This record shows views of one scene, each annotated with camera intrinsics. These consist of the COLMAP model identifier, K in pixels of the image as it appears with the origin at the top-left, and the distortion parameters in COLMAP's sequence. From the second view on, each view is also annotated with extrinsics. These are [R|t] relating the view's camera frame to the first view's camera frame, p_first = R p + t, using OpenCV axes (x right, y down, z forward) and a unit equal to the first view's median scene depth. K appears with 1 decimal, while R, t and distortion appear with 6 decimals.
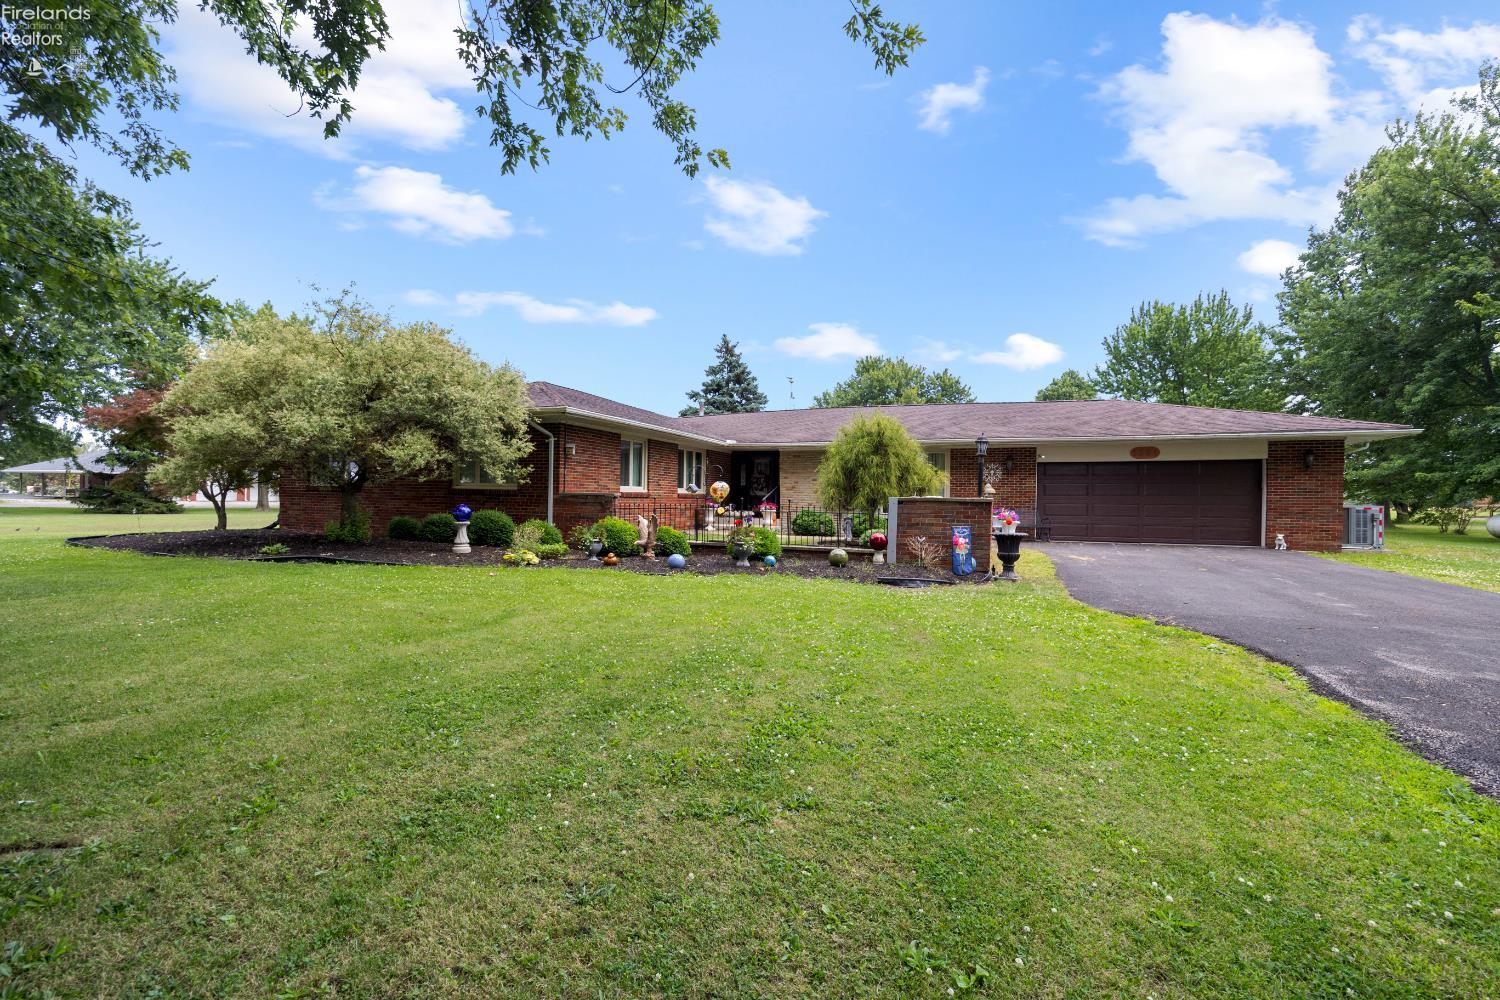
lens RADIAL K [[603.3, 0, 750.0], [0, 603.3, 500.0], [0, 0, 1]] dist [0.008525, 0.000015]
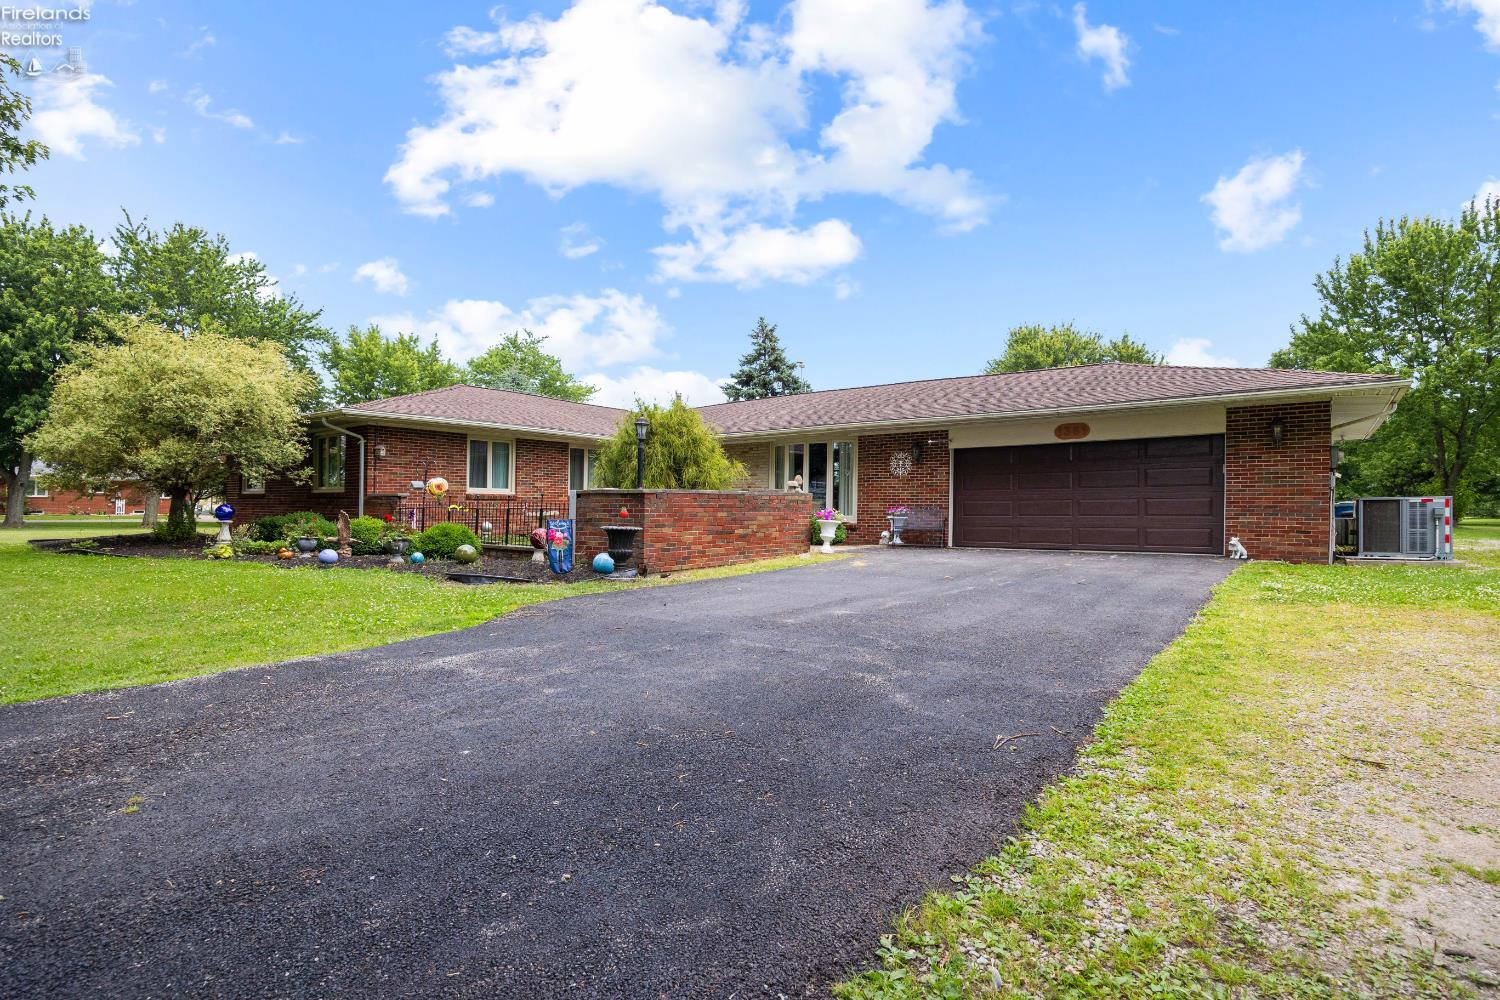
lens RADIAL K [[705.8, 0, 750.0], [0, 705.8, 500.0], [0, 0, 1]] dist [-0.004667, -0.001021]
pose [[0.960219, -0.014425, -0.278876, 0.494557], [0.009501, 0.999774, -0.019003, 0.020696], [0.279087, 0.015597, 0.960139, 0.040156]]
